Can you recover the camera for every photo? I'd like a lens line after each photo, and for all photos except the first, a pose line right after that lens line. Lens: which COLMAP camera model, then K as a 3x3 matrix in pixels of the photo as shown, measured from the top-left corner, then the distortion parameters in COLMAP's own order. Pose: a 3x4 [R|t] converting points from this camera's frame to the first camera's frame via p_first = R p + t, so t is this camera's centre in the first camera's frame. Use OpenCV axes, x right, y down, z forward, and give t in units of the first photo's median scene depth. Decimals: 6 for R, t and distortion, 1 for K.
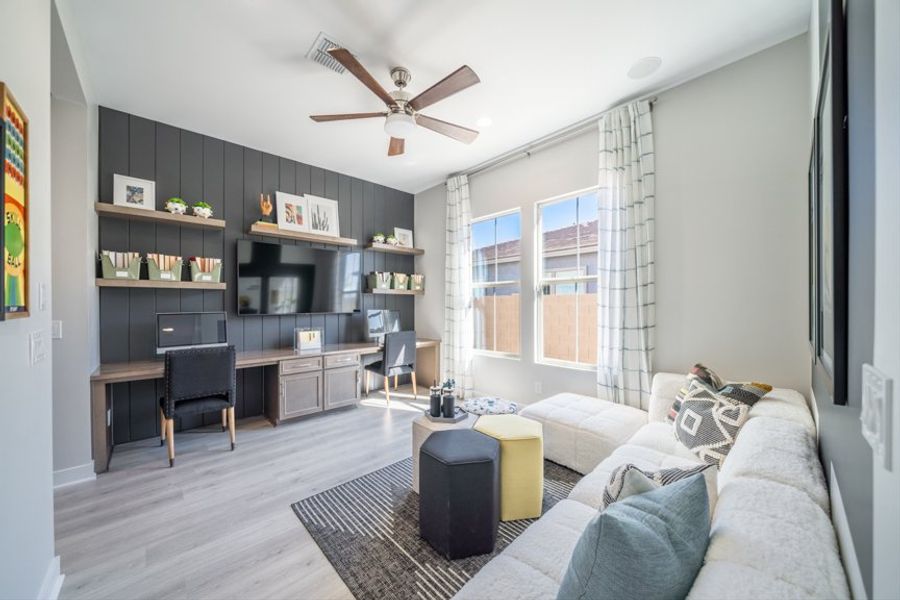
lens RADIAL K [[320.4, 0, 444.9], [0, 320.4, 303.5], [0, 0, 1]] dist [-0.008082, -0.000128]
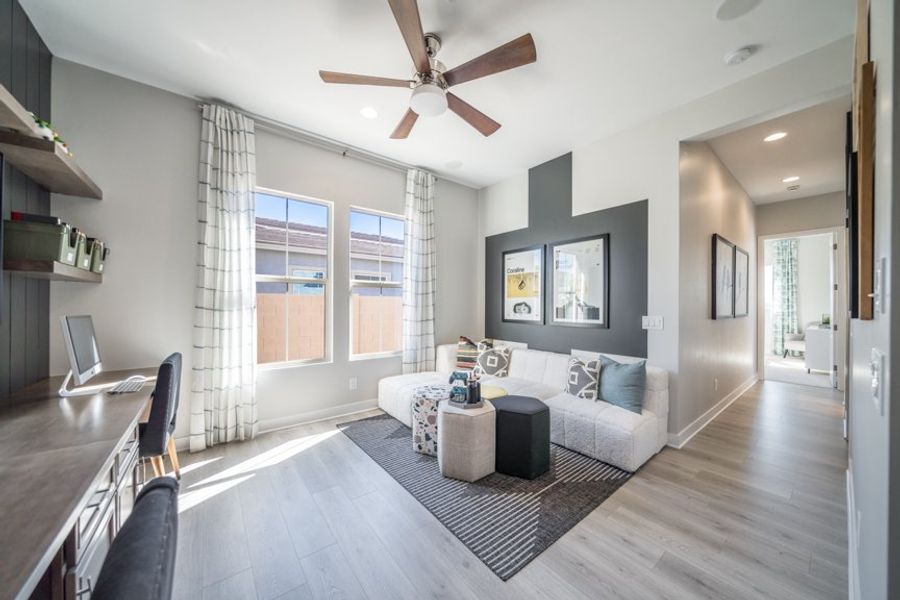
lens RADIAL K [[303.5, 0, 444.8], [0, 303.5, 304.4], [0, 0, 1]] dist [-0.000073, -0.000225]
pose [[0.091493, 0.000208, 0.995806, -0.834422], [-0.013057, 0.999914, 0.000991, -0.002331], [-0.995720, -0.013093, 0.091487, 0.758296]]
